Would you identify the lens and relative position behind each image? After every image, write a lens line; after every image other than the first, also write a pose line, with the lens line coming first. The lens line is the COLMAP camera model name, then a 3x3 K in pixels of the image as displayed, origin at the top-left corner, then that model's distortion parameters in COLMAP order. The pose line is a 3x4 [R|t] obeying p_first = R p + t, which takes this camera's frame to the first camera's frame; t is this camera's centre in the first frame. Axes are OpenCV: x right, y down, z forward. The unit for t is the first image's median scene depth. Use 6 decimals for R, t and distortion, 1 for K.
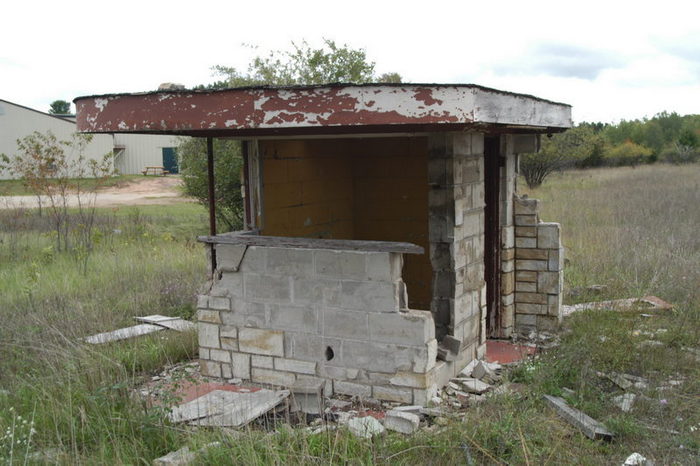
lens RADIAL K [[783.2, 0, 349.7], [0, 783.2, 232.8], [0, 0, 1]] dist [-0.085518, 0.000000]
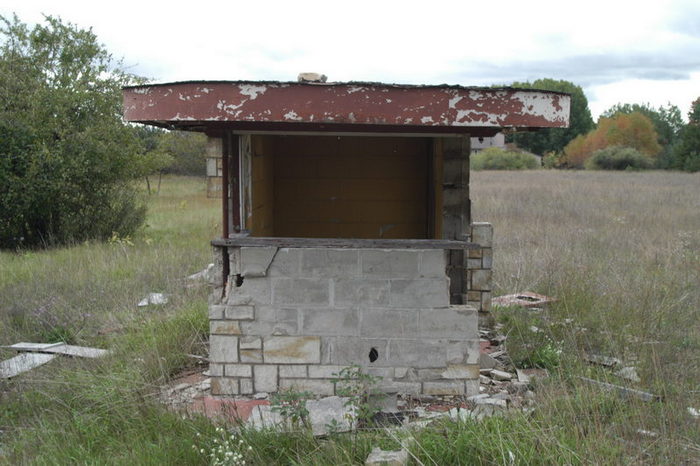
lens RADIAL K [[912.5, 0, 350.0], [0, 912.5, 234.4], [0, 0, 1]] dist [-0.077195, 0.000000]
pose [[0.886549, -0.016023, 0.462358, -0.588114], [0.023261, 0.999680, -0.009957, 0.013998], [-0.462050, 0.019582, 0.886638, -0.005169]]
